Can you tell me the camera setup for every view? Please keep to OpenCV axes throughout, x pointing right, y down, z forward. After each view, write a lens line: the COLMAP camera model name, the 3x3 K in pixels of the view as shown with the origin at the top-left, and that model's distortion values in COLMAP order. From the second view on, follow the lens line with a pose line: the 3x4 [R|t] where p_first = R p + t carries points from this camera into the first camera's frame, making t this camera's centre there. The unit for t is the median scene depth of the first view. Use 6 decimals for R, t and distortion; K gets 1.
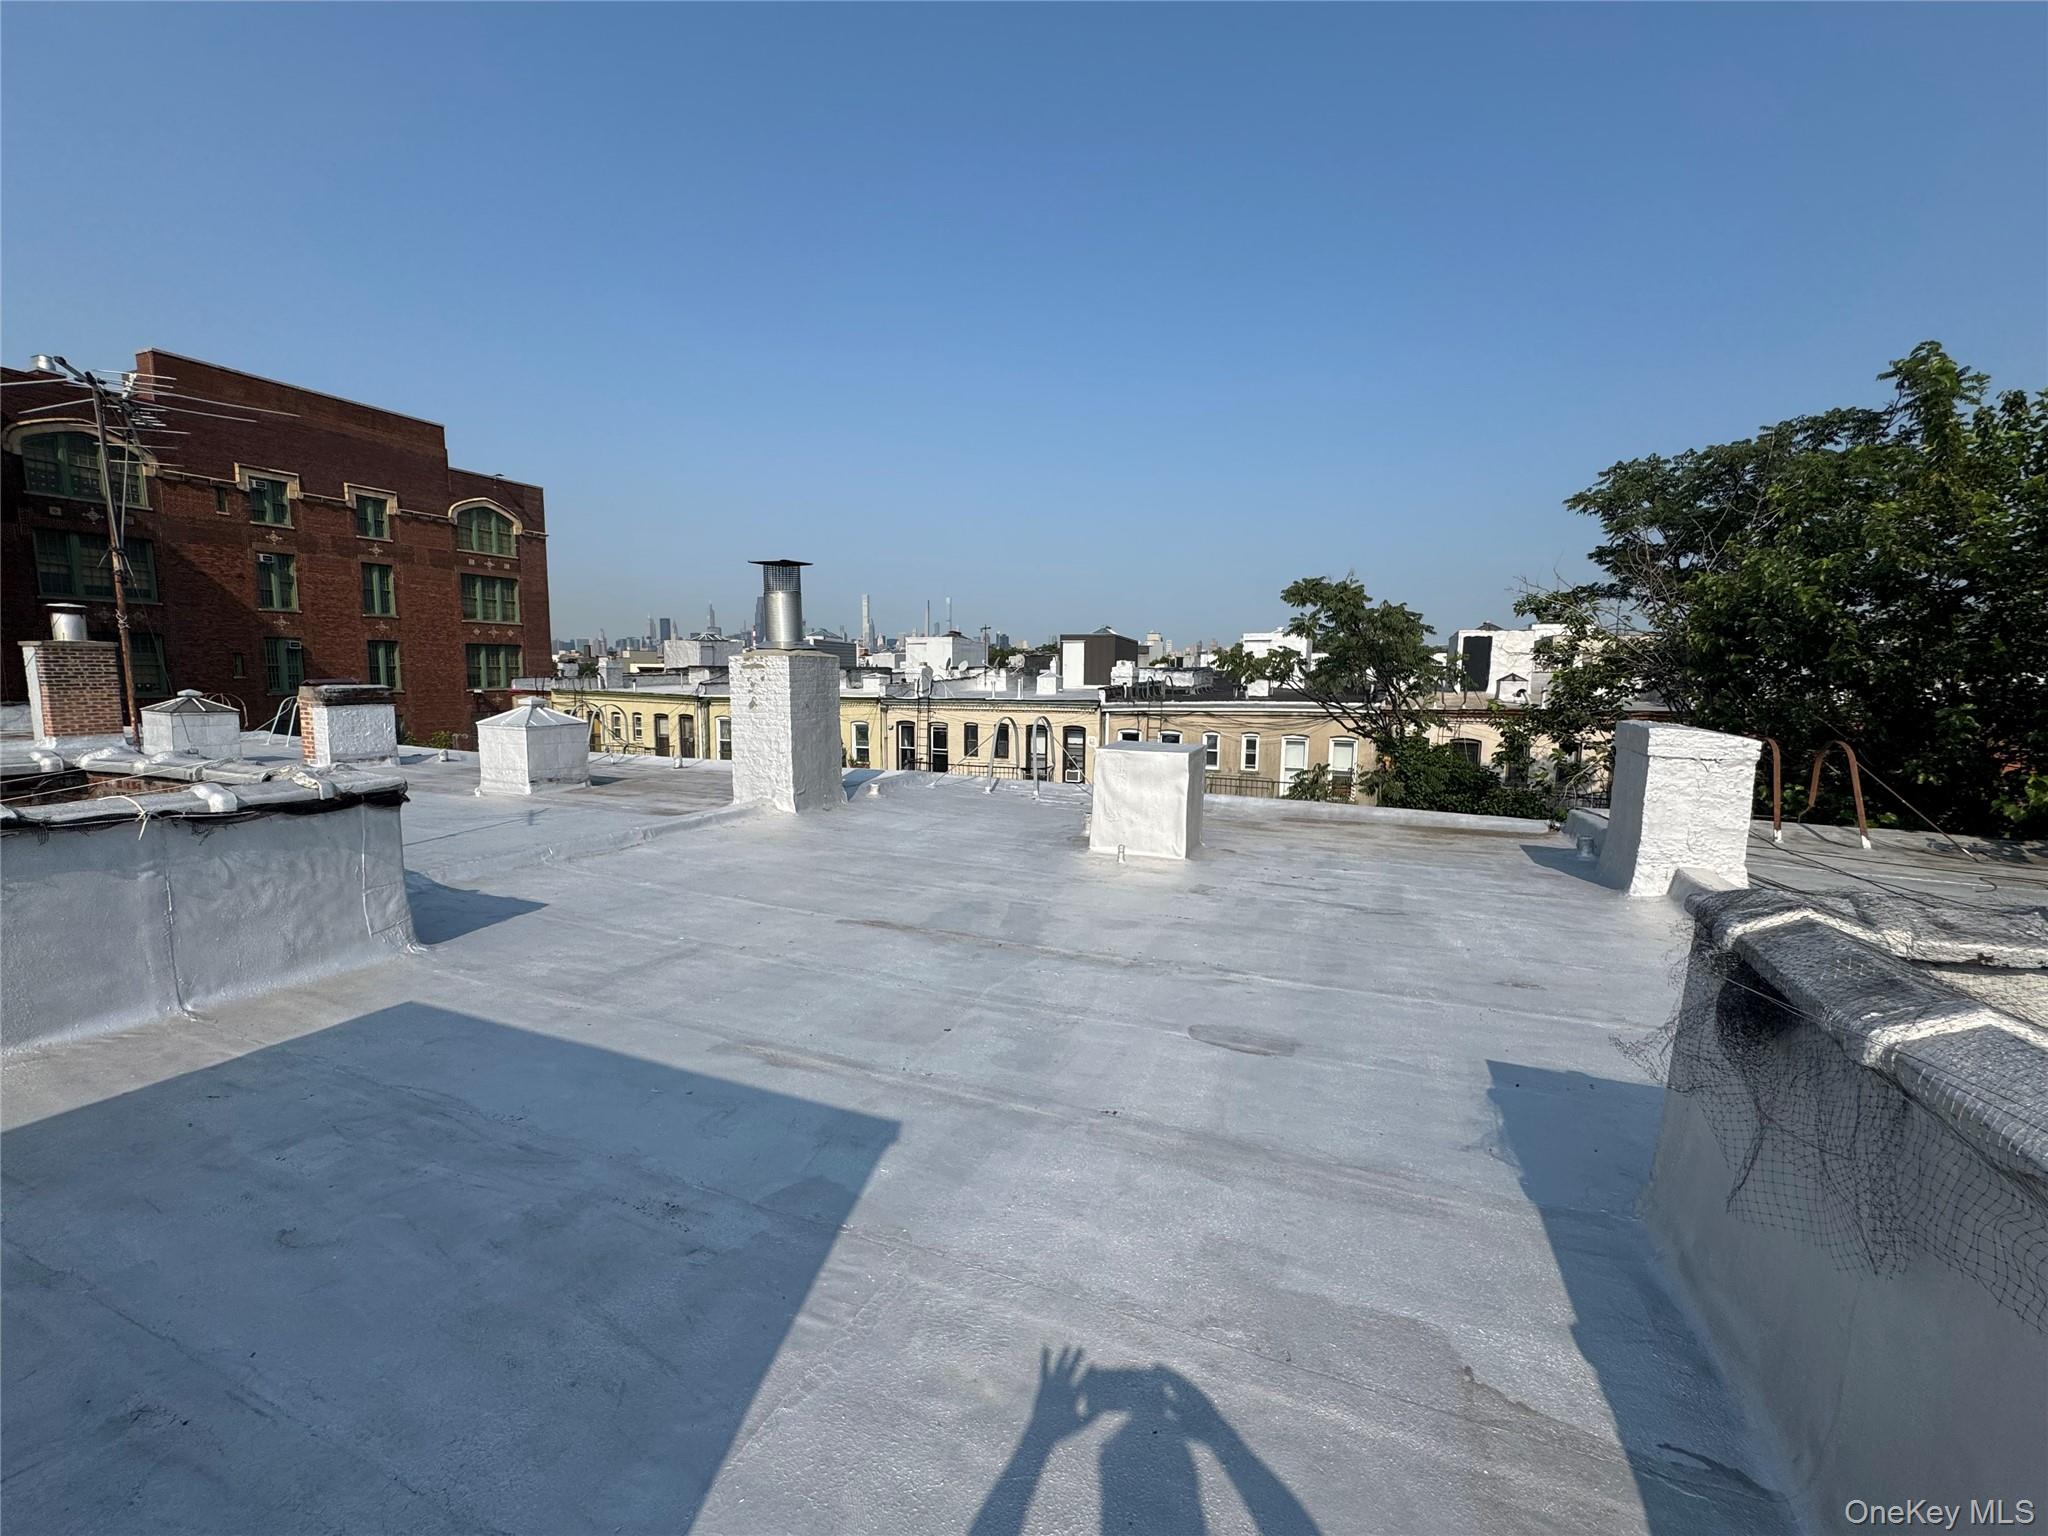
lens RADIAL K [[840.9, 0, 1024.0], [0, 840.9, 768.0], [0, 0, 1]] dist [-0.003769, 0.000411]
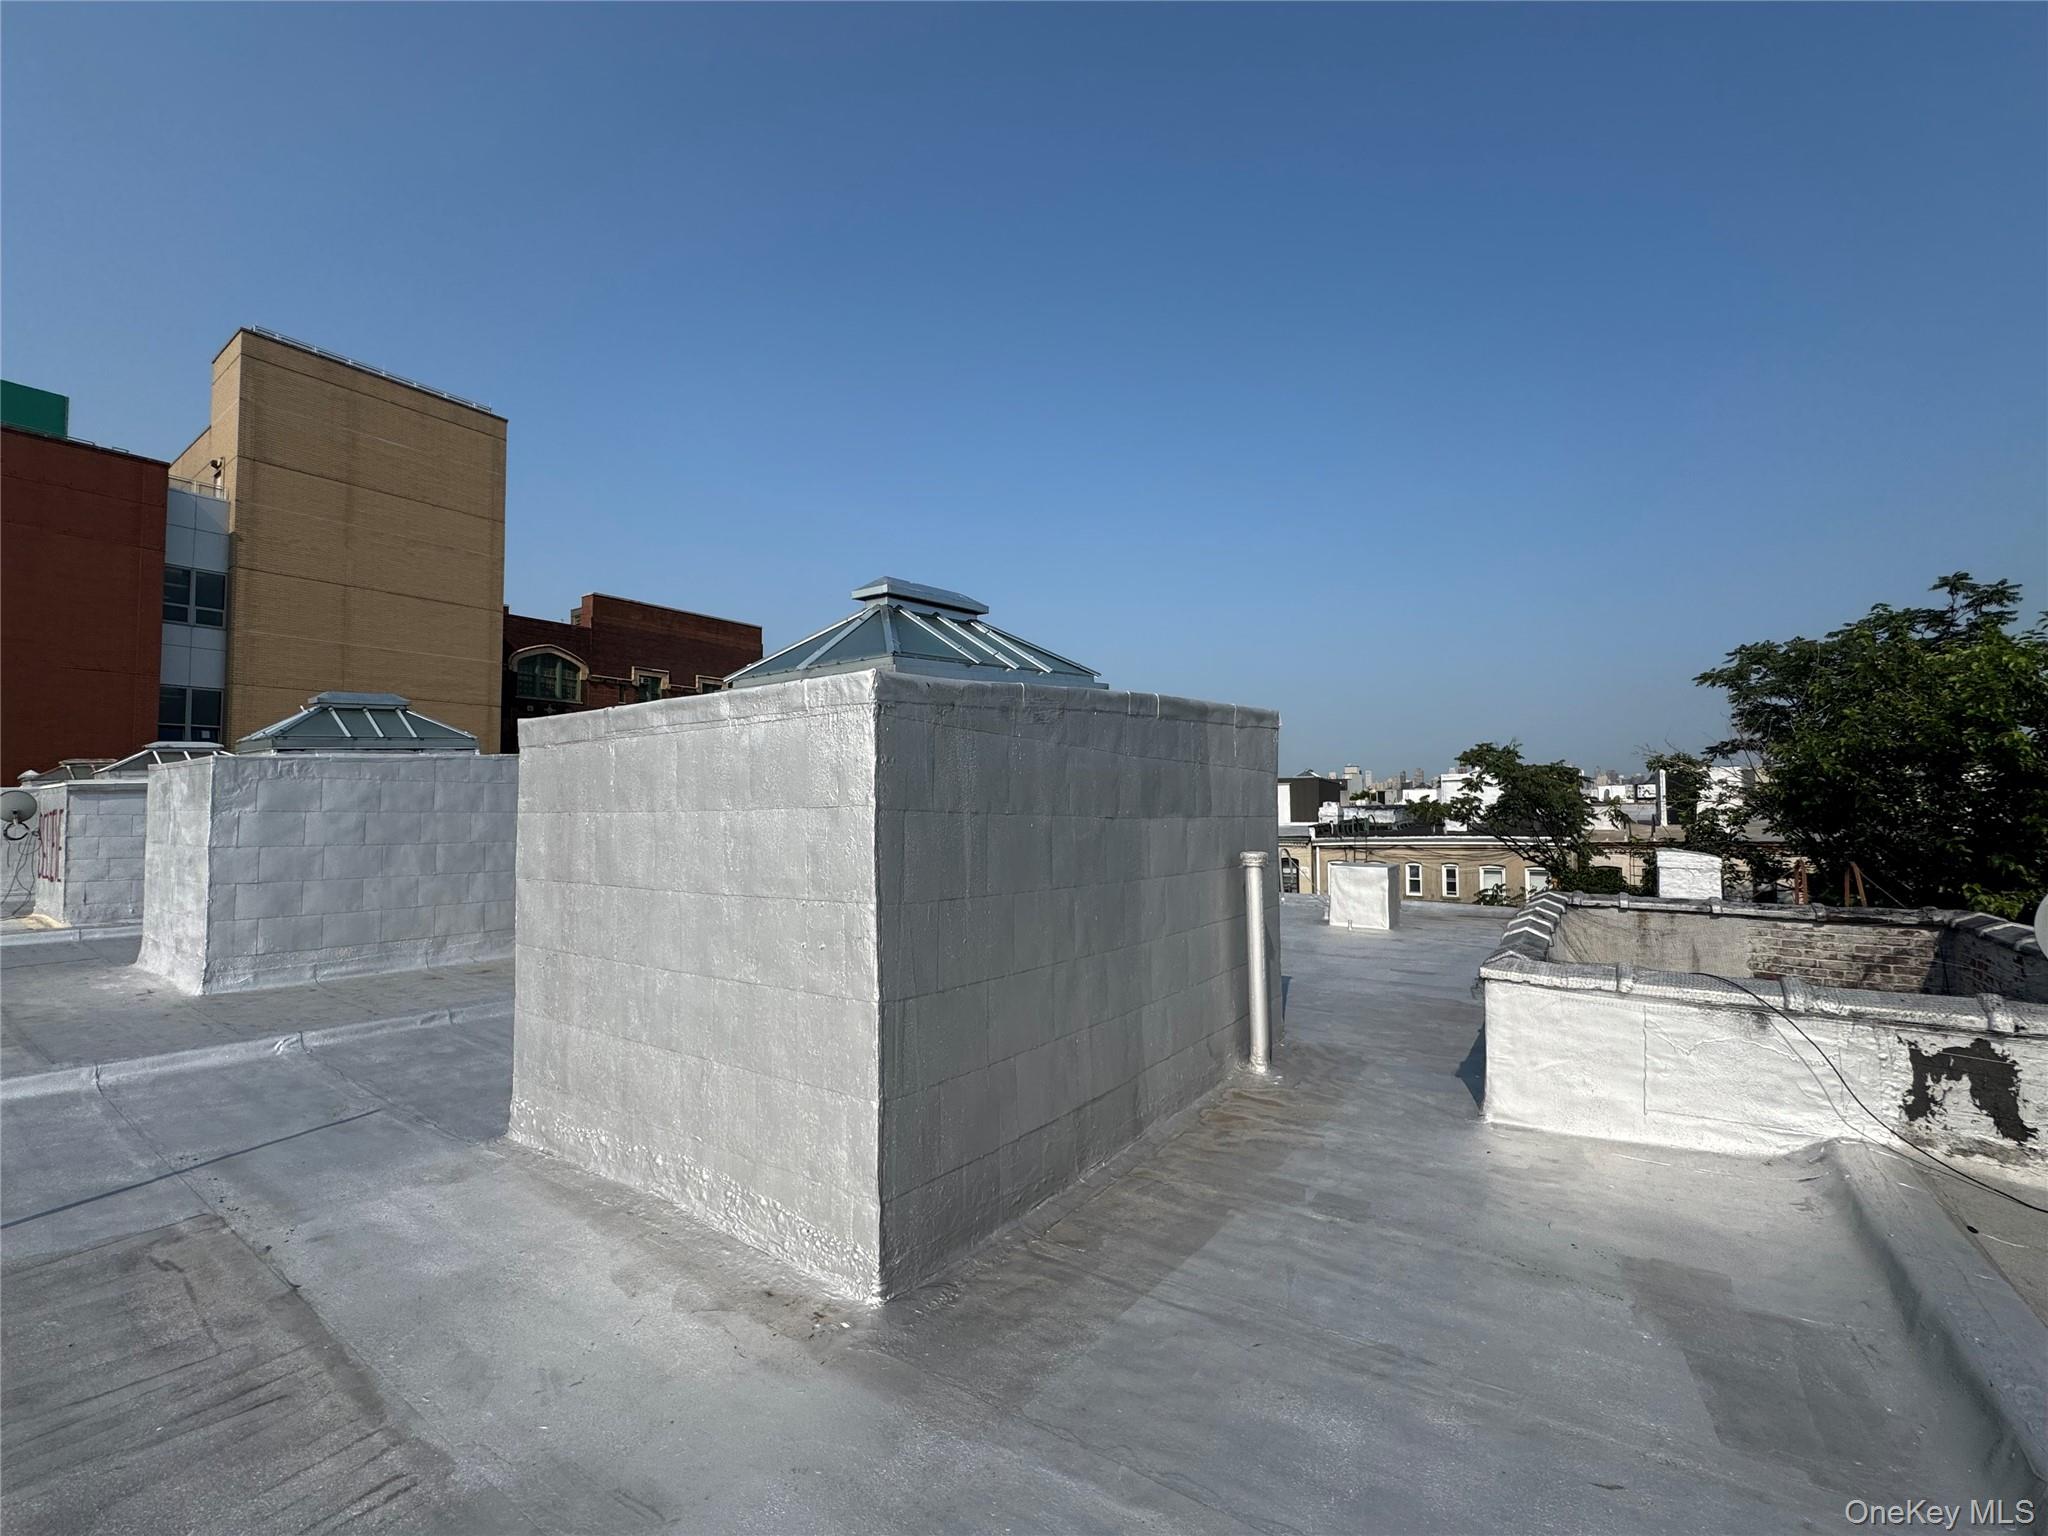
lens RADIAL K [[840.9, 0, 1024.0], [0, 840.9, 768.0], [0, 0, 1]] dist [-0.003769, 0.000411]
pose [[0.975621, -0.025370, -0.217990, -0.154751], [-0.009981, 0.987138, -0.159557, 0.062780], [0.219234, 0.157843, 0.962820, -0.875435]]
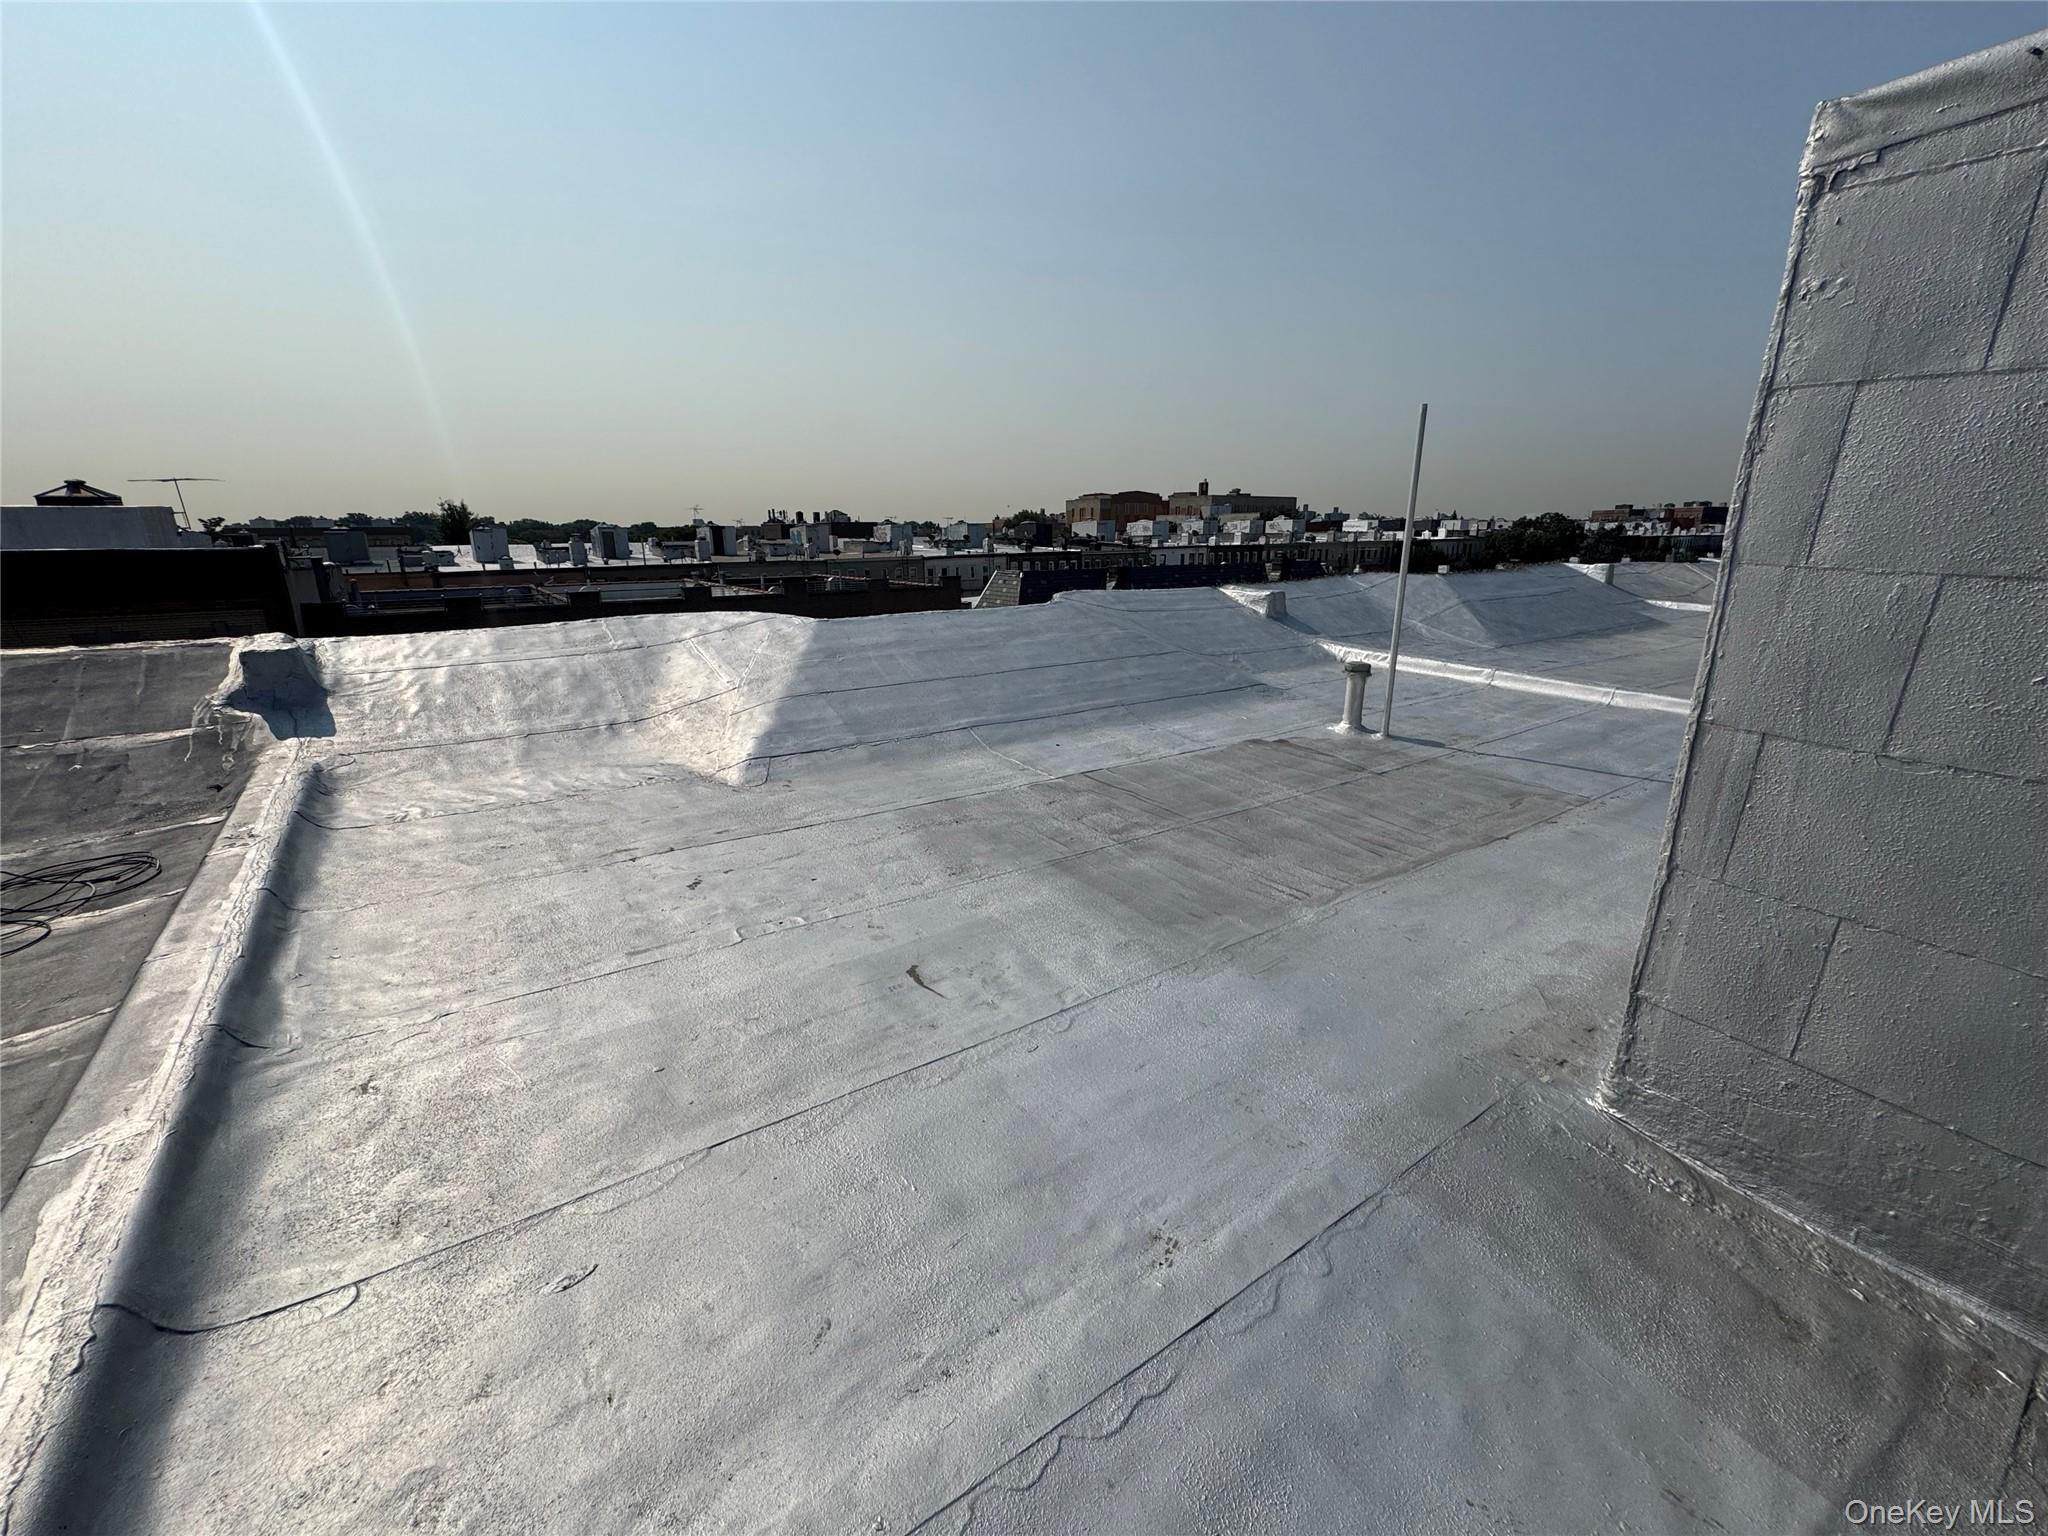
lens RADIAL K [[840.9, 0, 1024.0], [0, 840.9, 768.0], [0, 0, 1]] dist [-0.003769, 0.000411]
pose [[-0.531511, 0.225656, -0.816440, 3.120187], [-0.101764, 0.939869, 0.326021, 0.041082], [0.840916, 0.256368, -0.476588, 6.055427]]
